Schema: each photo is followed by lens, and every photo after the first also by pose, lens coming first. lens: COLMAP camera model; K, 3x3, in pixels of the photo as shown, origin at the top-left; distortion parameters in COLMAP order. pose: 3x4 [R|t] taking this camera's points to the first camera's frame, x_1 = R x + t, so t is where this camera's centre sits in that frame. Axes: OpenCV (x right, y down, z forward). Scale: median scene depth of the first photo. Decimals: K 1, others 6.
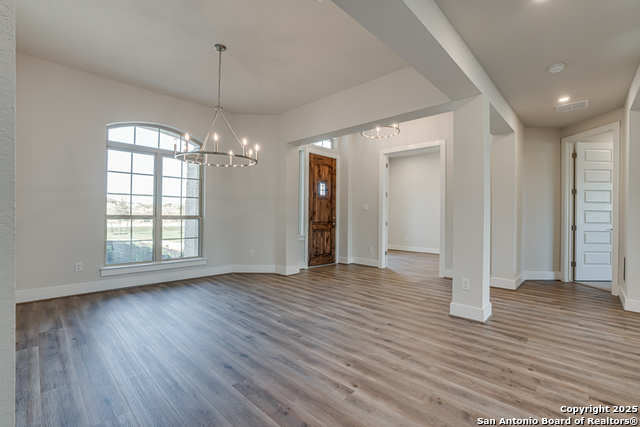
lens RADIAL K [[285.3, 0, 317.3], [0, 285.3, 215.0], [0, 0, 1]] dist [-0.057445, 0.023575]
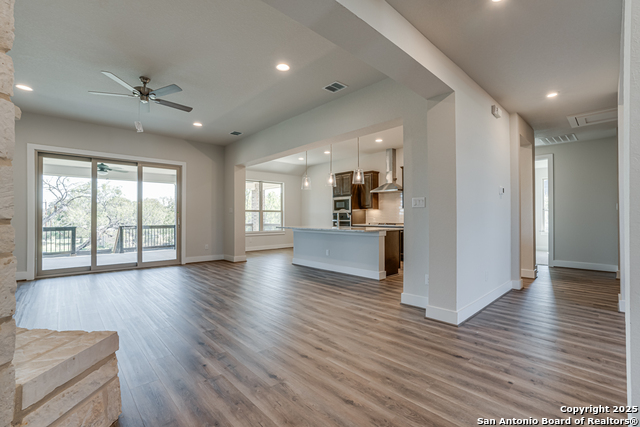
lens RADIAL K [[285.3, 0, 317.3], [0, 285.3, 215.0], [0, 0, 1]] dist [-0.057445, 0.023575]
pose [[-0.998453, -0.008735, 0.054905, 0.445839], [-0.009264, 0.999913, -0.009373, 0.005828], [-0.054818, -0.009867, -0.998448, 0.638228]]
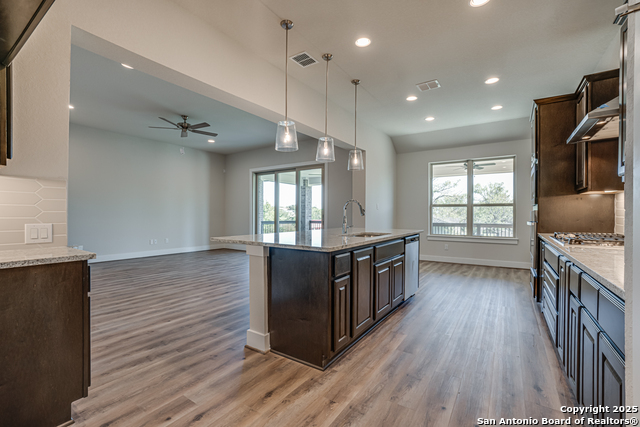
lens RADIAL K [[285.3, 0, 317.3], [0, 285.3, 215.0], [0, 0, 1]] dist [-0.057445, 0.023575]
pose [[-0.178450, -0.015027, 0.983834, -0.083852], [-0.007253, 0.999876, 0.013957, -0.002691], [-0.983922, -0.004645, -0.178537, -0.210148]]
